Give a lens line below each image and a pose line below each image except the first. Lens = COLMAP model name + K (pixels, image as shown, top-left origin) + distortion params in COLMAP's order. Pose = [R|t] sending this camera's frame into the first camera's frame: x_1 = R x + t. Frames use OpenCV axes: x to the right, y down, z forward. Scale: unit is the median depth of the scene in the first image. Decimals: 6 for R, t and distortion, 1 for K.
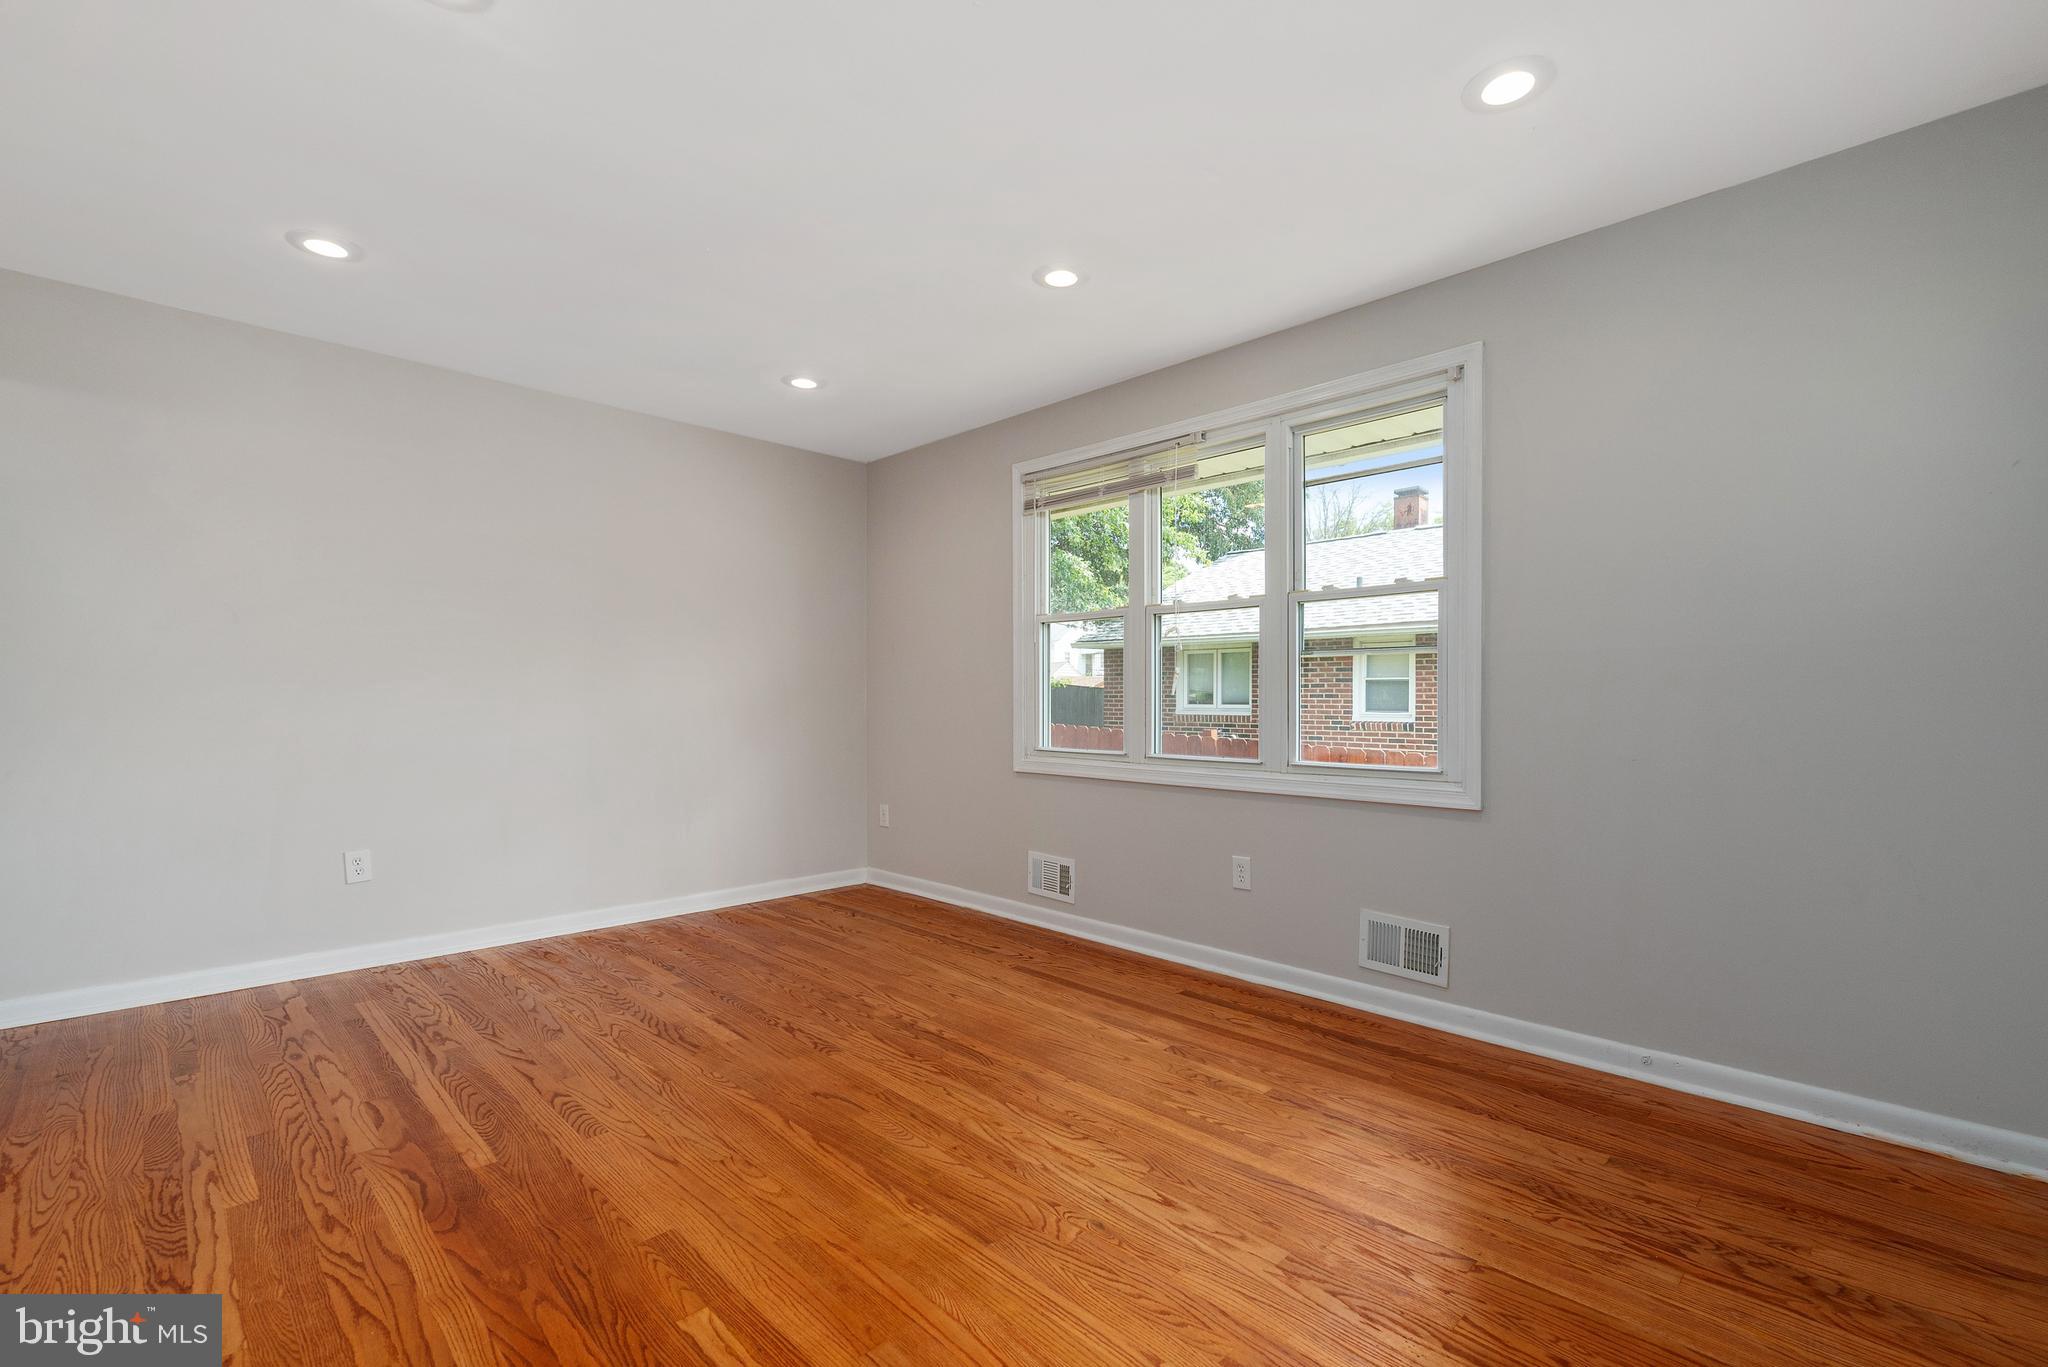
lens RADIAL K [[900.7, 0, 1035.5], [0, 900.7, 703.6], [0, 0, 1]] dist [0.001188, -0.000038]
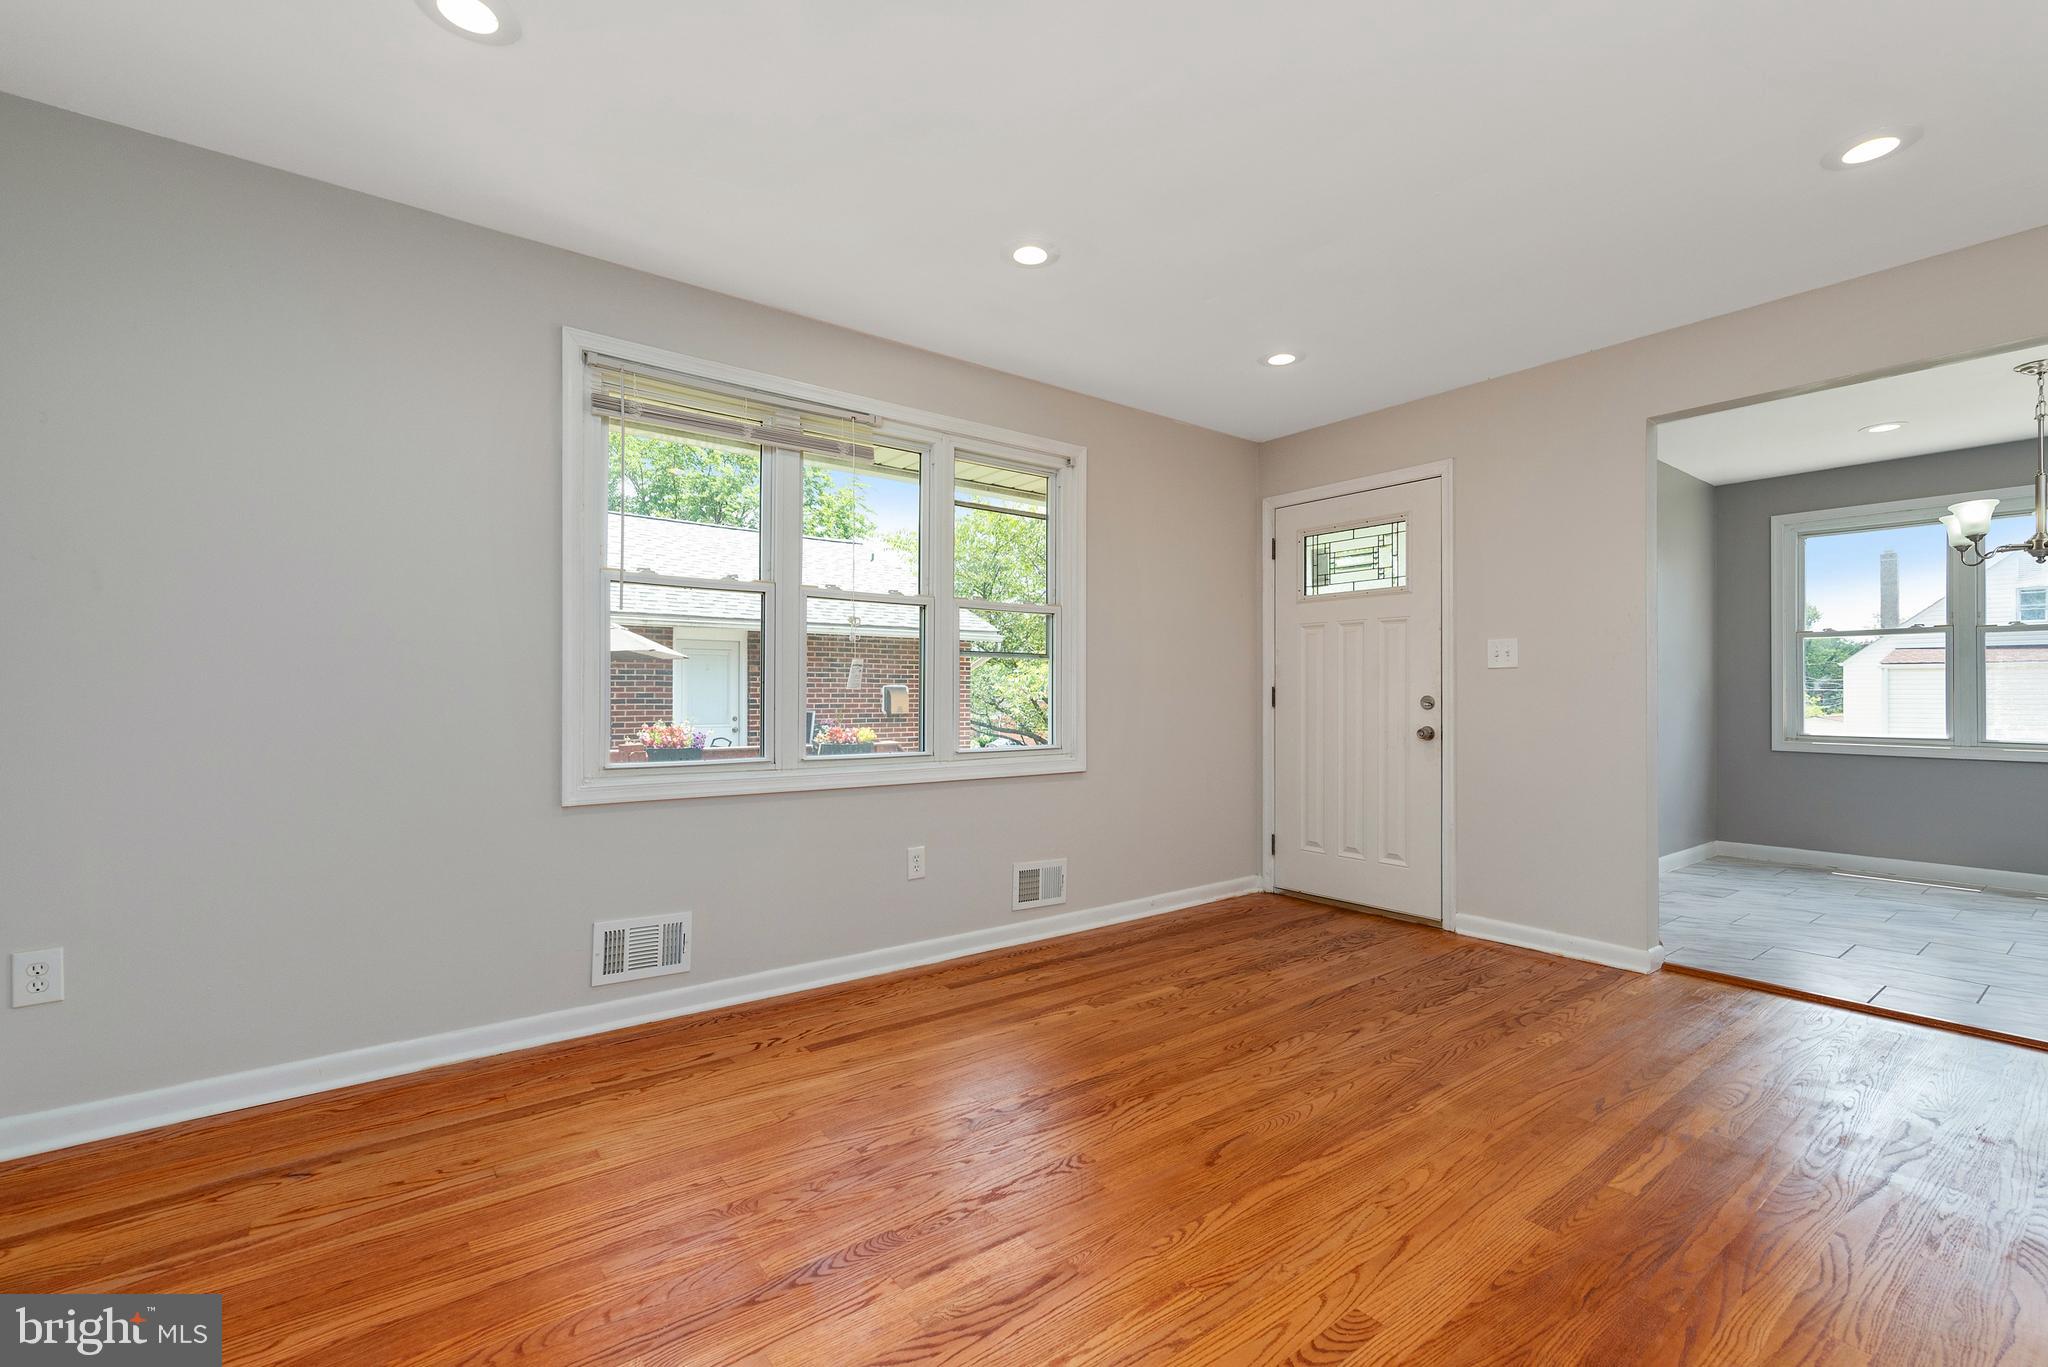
lens RADIAL K [[889.2, 0, 1036.3], [0, 889.2, 692.3], [0, 0, 1]] dist [0.002919, 0.000288]
pose [[0.119146, 0.000876, 0.992876, -0.872302], [0.002507, 0.999996, -0.001183, -0.006458], [-0.992874, 0.002630, 0.119144, 0.847755]]
